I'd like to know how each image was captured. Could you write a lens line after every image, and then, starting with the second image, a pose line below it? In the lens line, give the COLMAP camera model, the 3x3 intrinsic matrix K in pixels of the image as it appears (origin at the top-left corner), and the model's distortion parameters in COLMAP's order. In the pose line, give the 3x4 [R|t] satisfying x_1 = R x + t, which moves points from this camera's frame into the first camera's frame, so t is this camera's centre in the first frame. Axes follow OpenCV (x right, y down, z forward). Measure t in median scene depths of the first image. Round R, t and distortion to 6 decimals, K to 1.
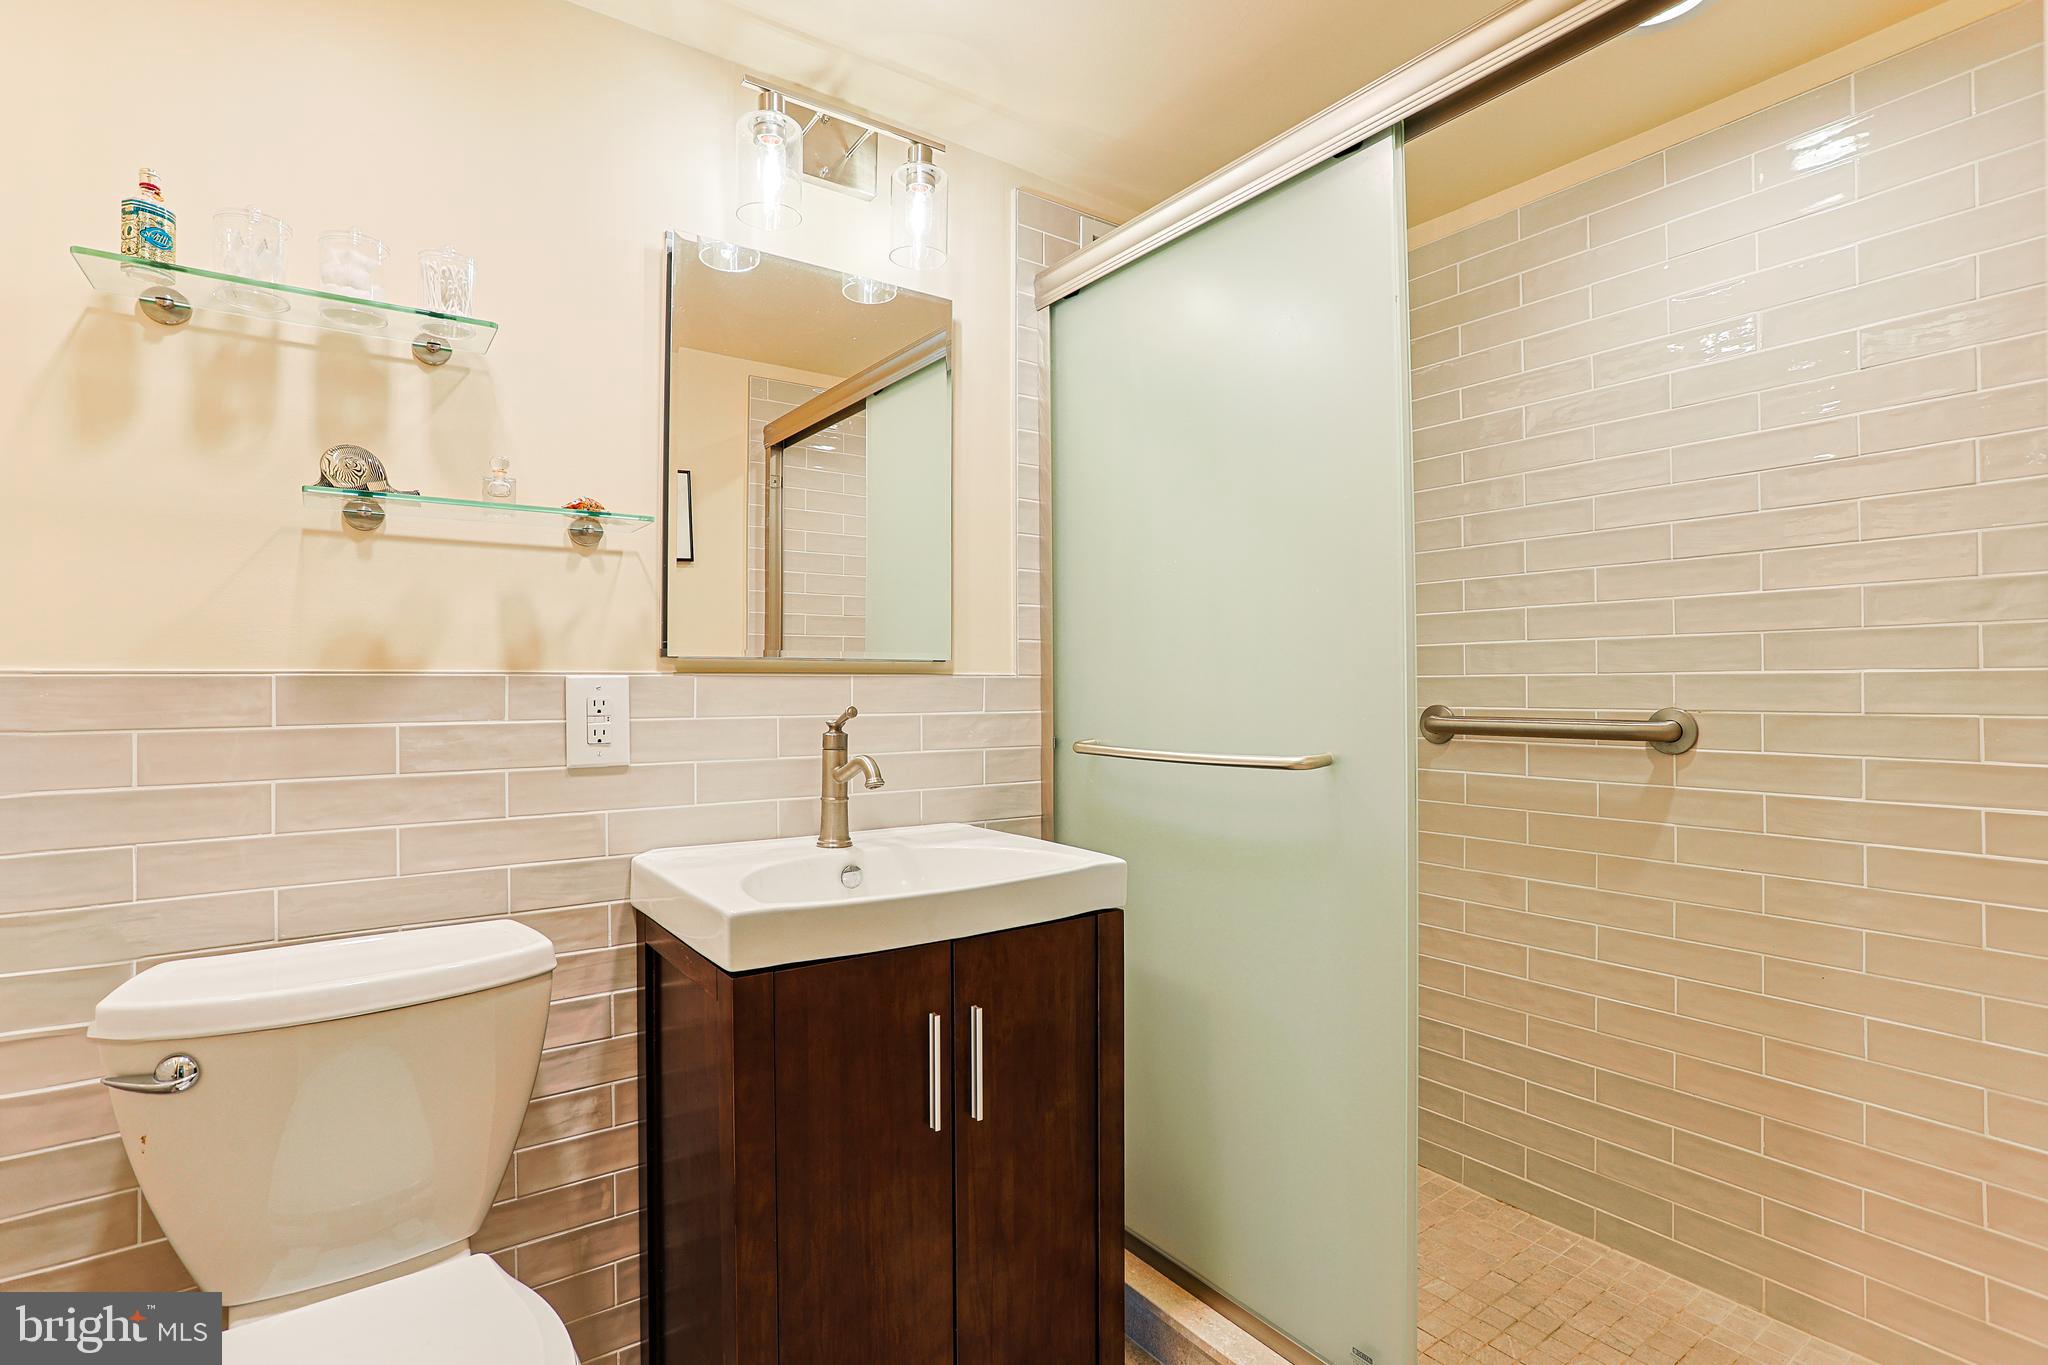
lens RADIAL K [[982.9, 0, 1020.3], [0, 982.9, 676.5], [0, 0, 1]] dist [-0.064643, 0.032684]
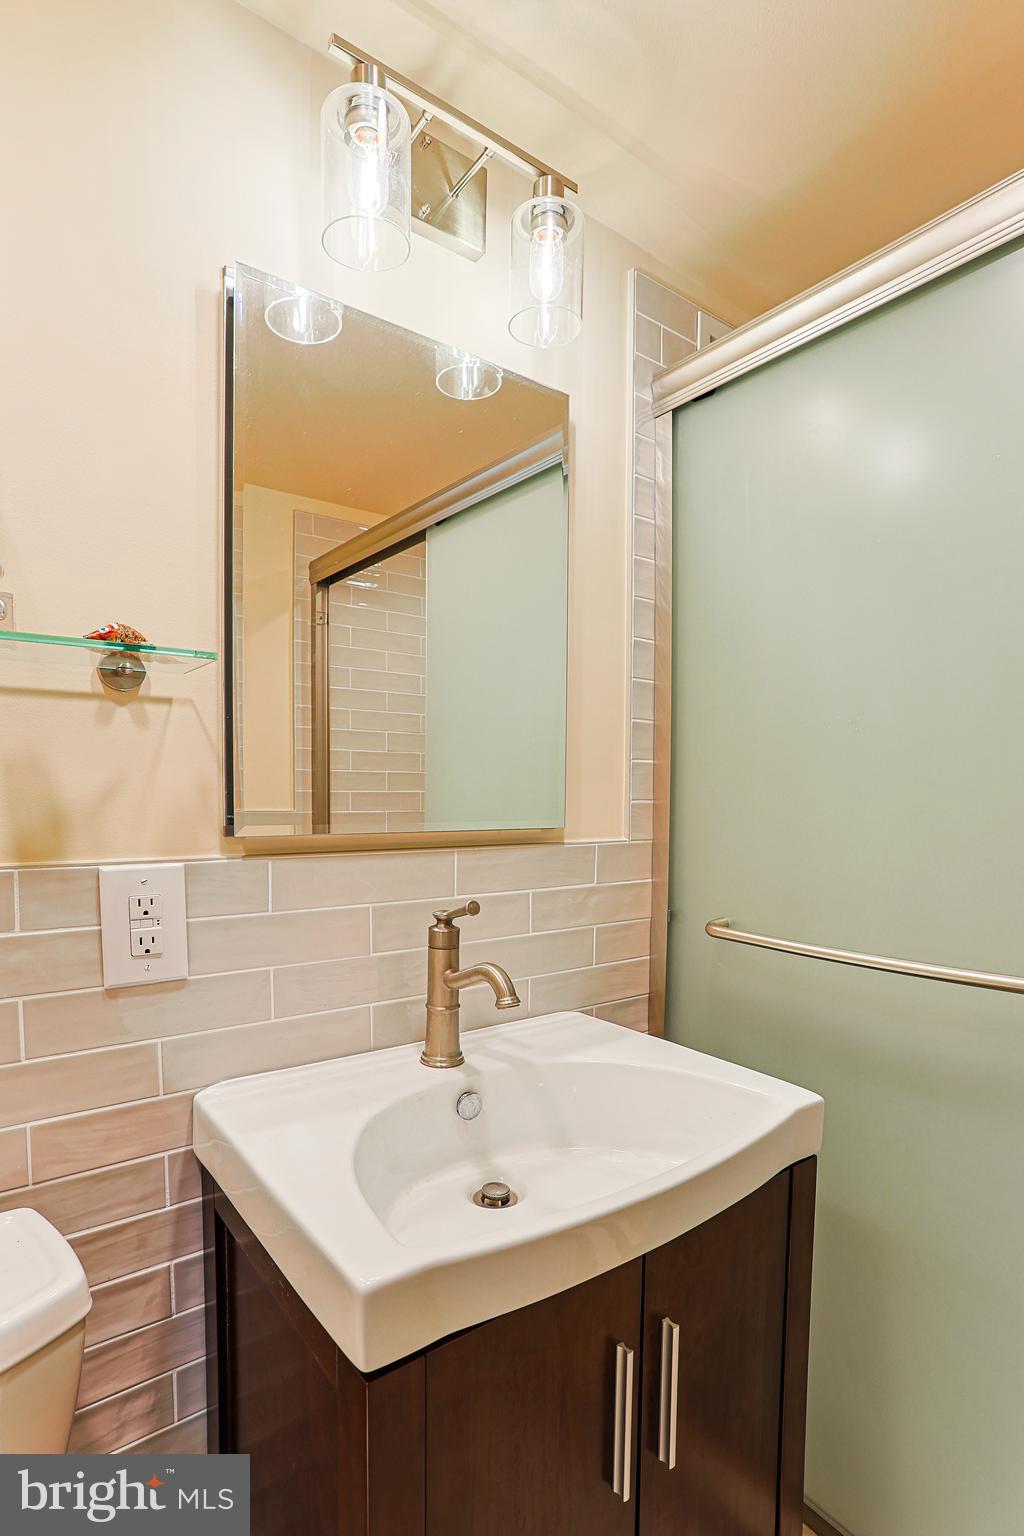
lens RADIAL K [[760.2, 0, 507.2], [0, 760.2, 829.6], [0, 0, 1]] dist [-0.065148, 0.035483]
pose [[0.999155, 0.007210, 0.040453, -0.169420], [-0.009916, 0.997697, 0.067100, -0.067526], [-0.039876, -0.067444, 0.996926, 0.395602]]
